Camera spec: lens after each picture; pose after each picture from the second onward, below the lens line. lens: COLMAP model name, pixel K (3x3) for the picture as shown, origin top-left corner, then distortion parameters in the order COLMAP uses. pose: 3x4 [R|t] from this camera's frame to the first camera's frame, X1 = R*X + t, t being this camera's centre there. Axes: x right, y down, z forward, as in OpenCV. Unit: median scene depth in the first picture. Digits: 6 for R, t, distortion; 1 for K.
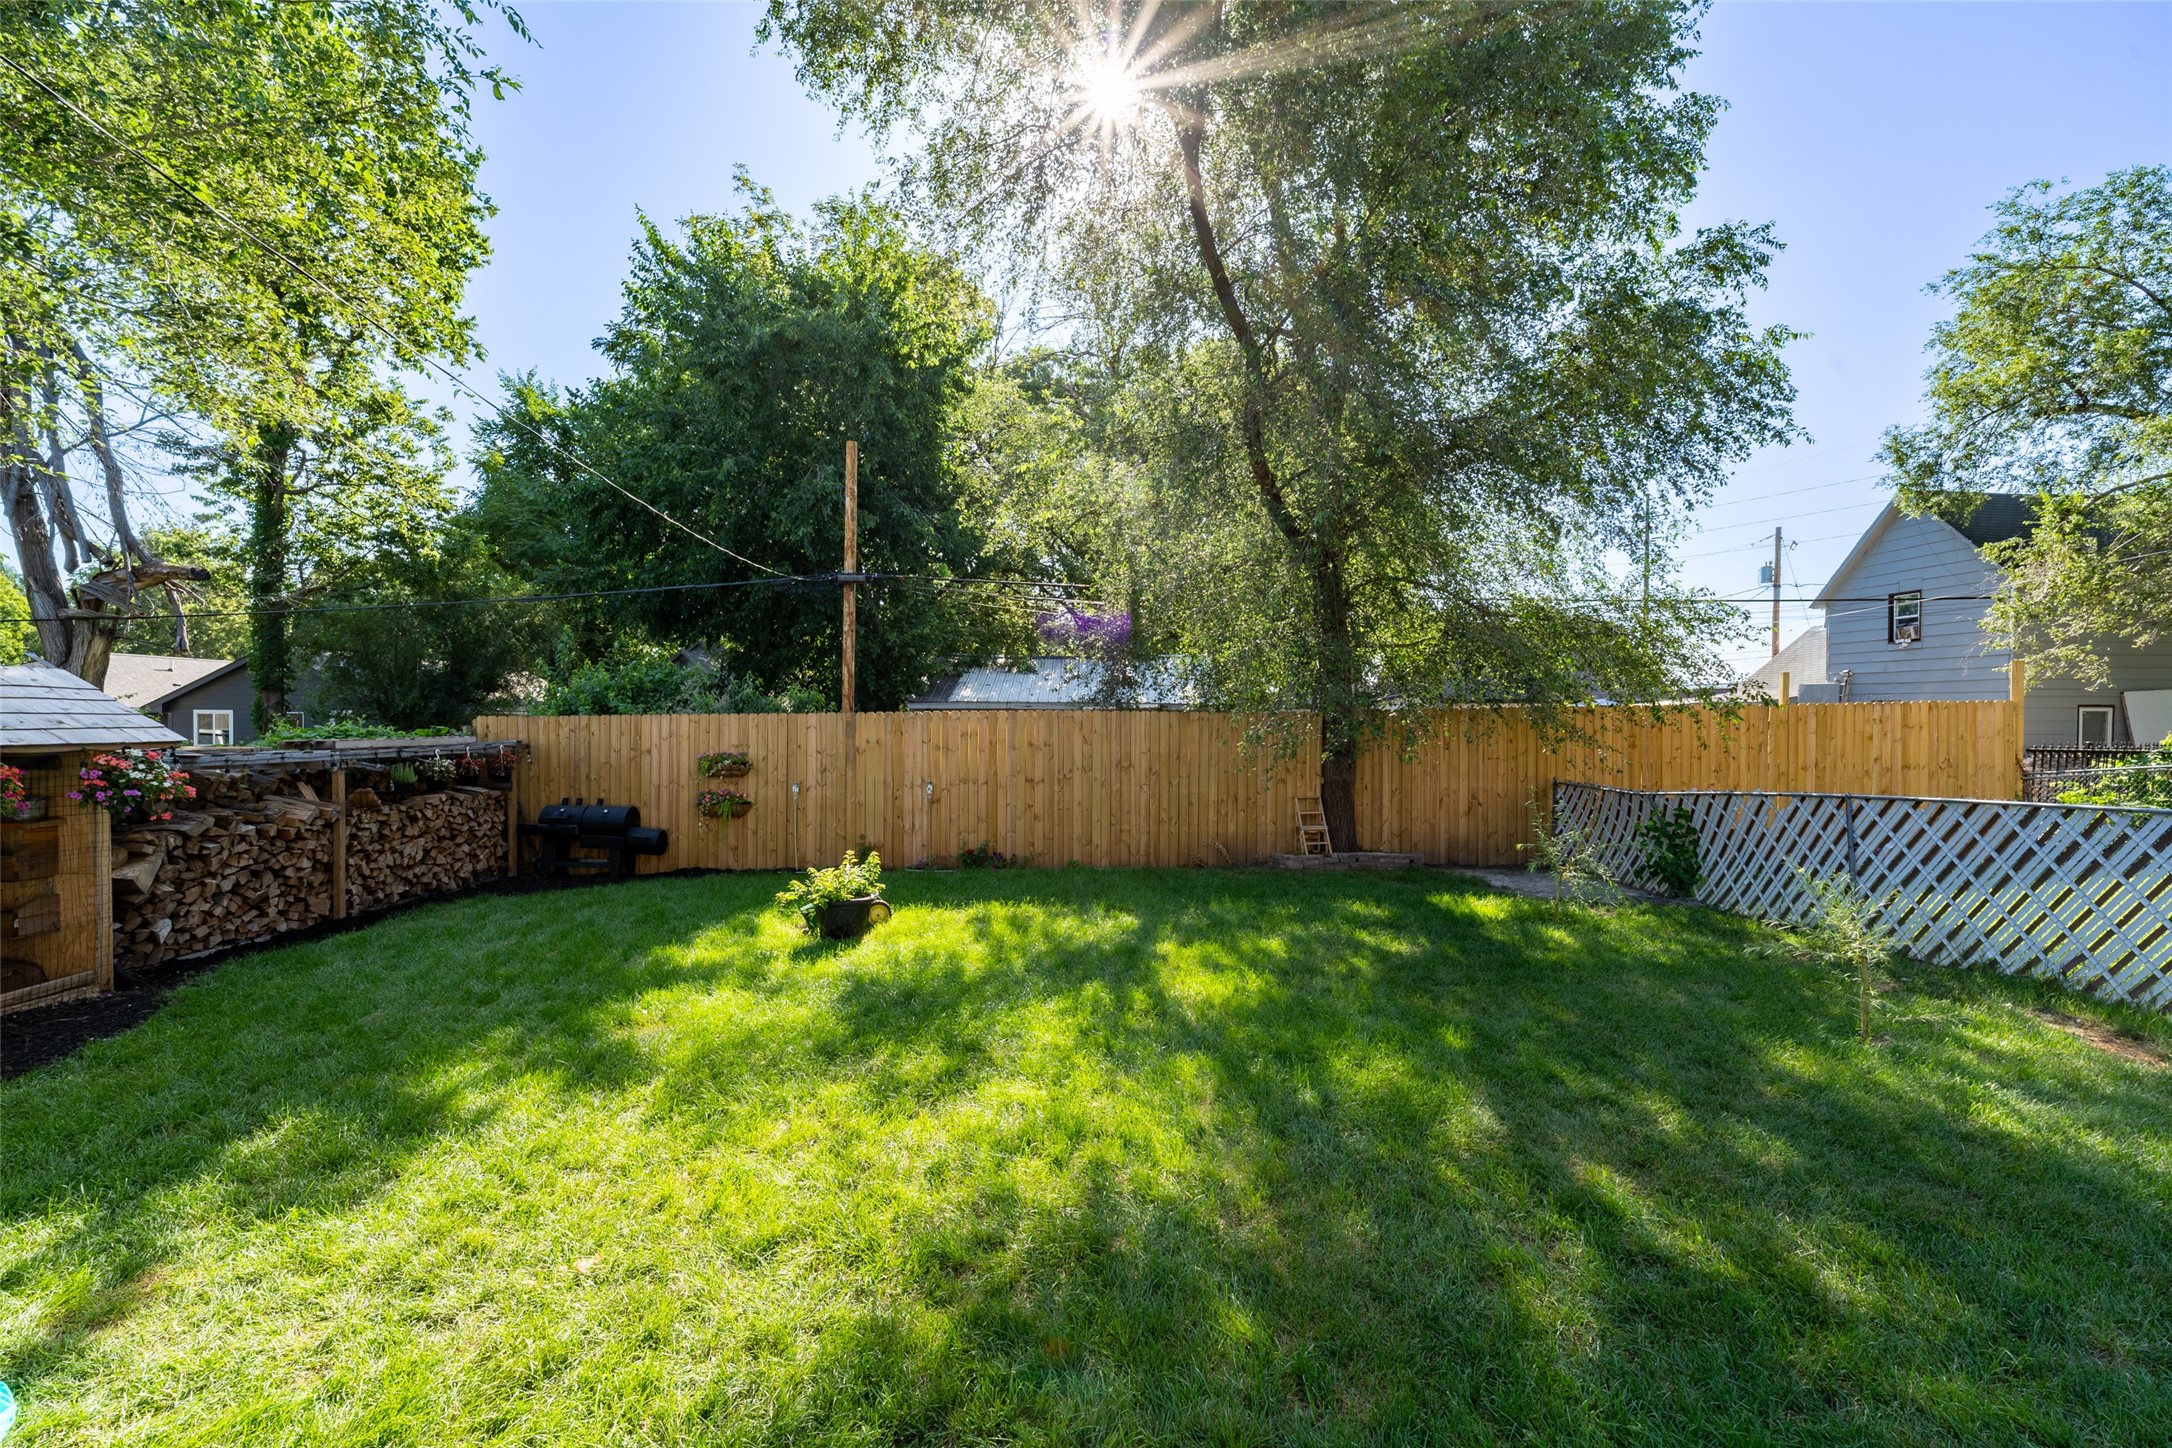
lens RADIAL K [[908.7, 0, 1092.8], [0, 908.7, 743.7], [0, 0, 1]] dist [0.002013, 0.000873]
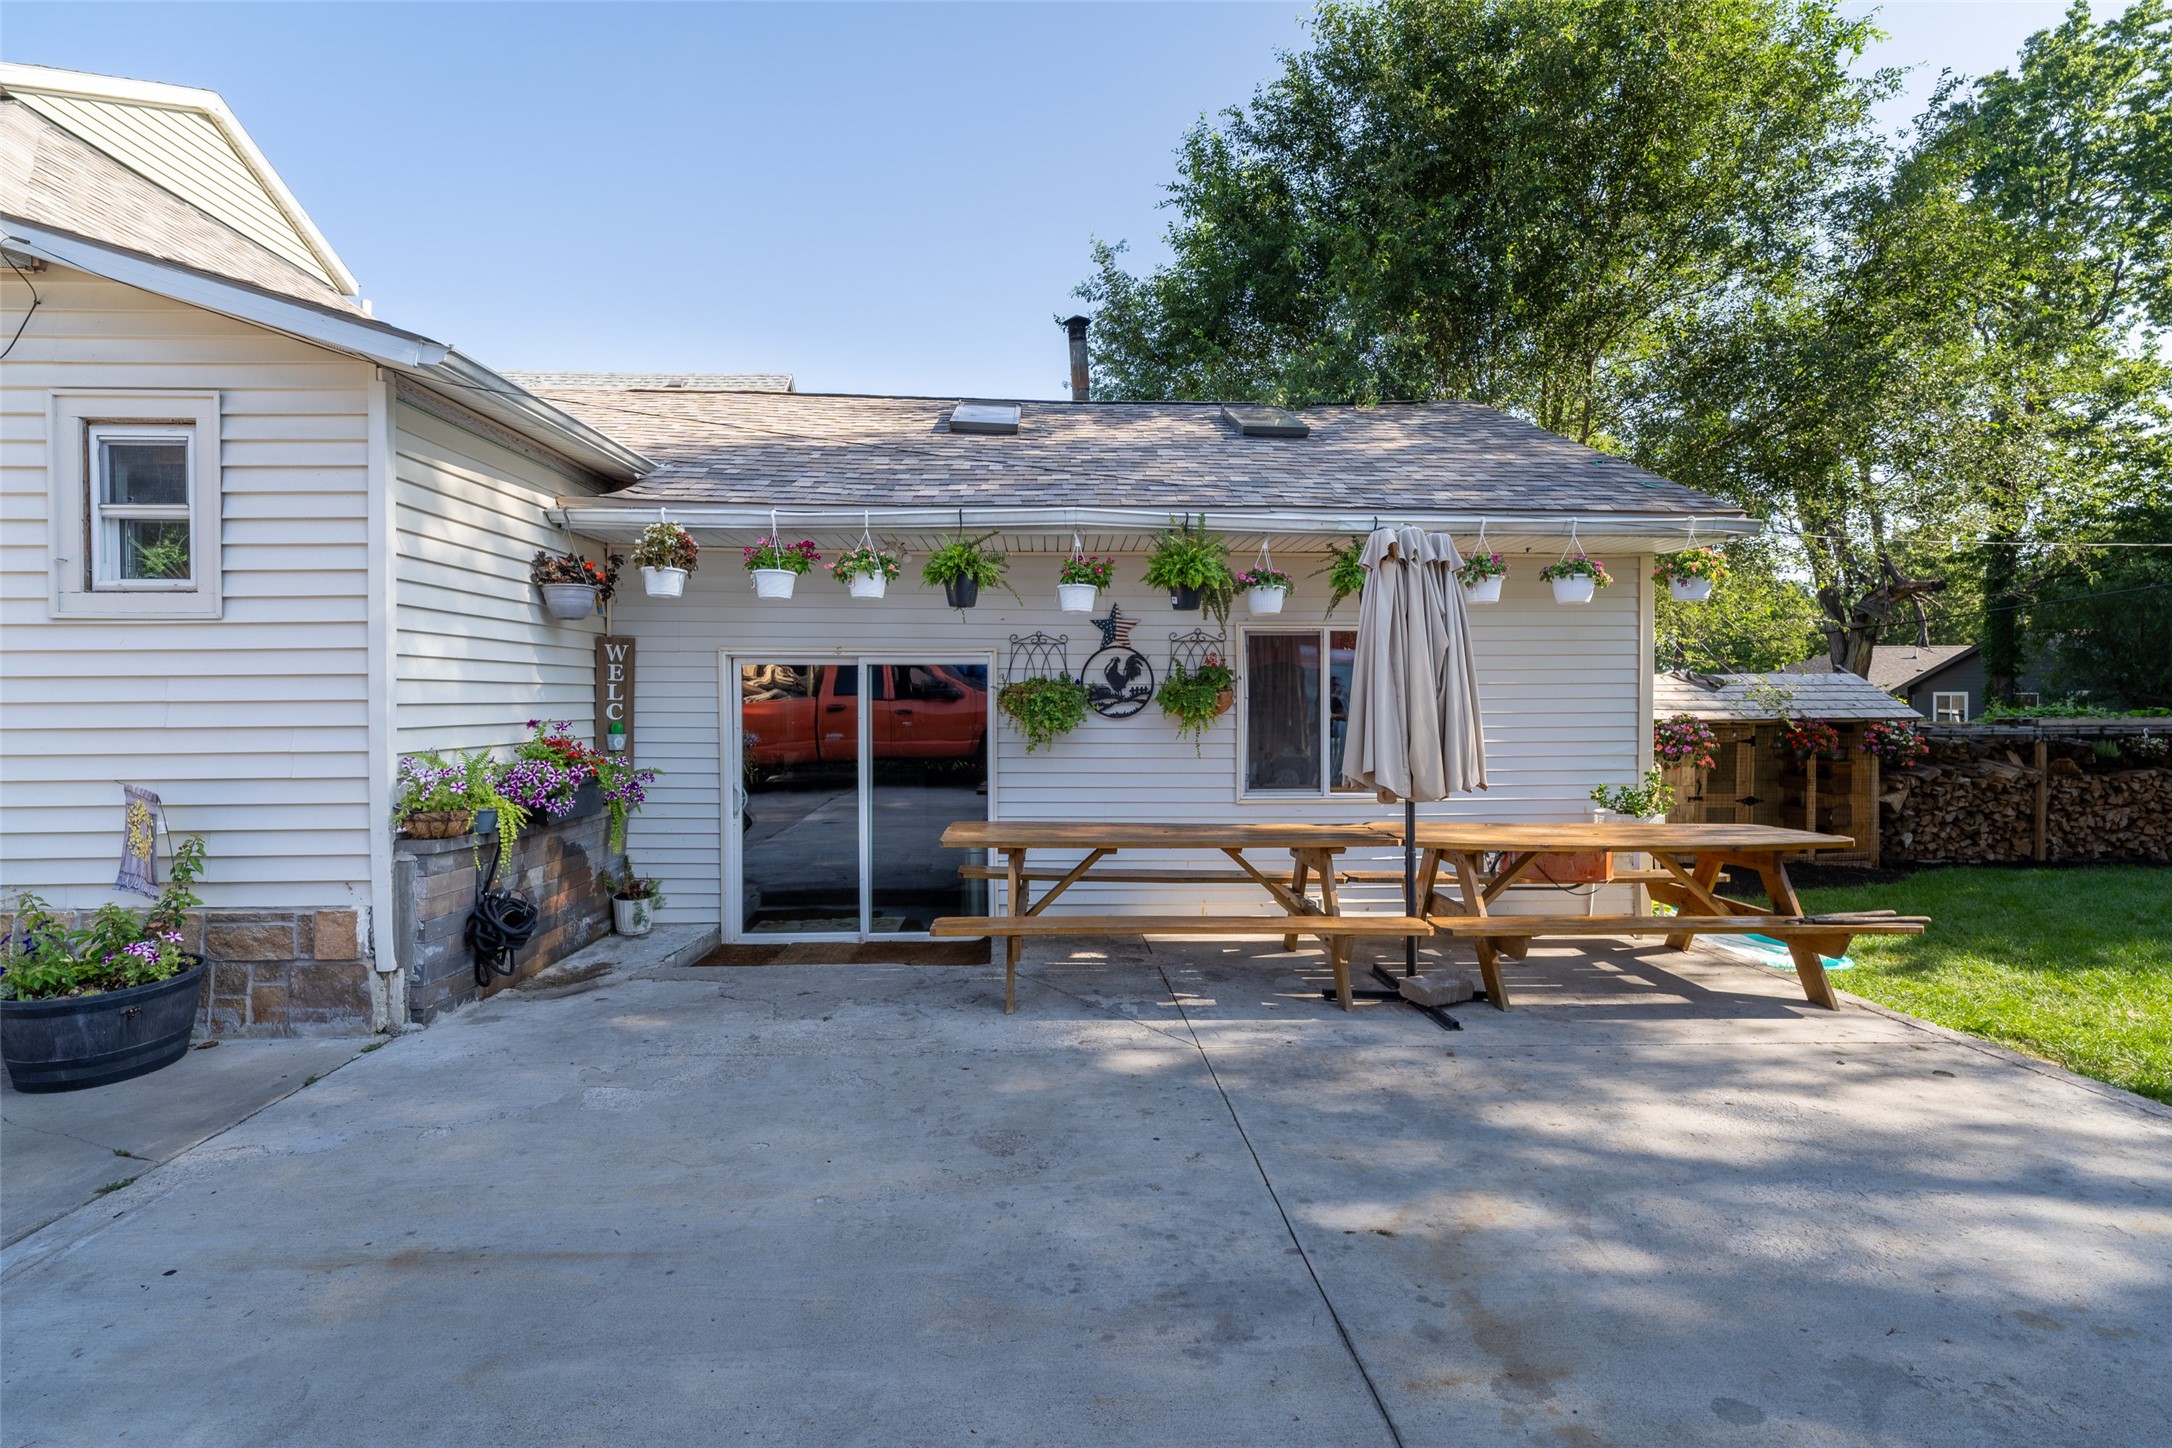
lens RADIAL K [[908.7, 0, 1078.2], [0, 908.7, 704.9], [0, 0, 1]] dist [0.002013, 0.000873]
pose [[0.037316, 0.000139, -0.999303, 0.377042], [-0.019802, 0.999804, -0.000600, 0.004139], [0.999107, 0.019811, 0.037312, -0.373800]]
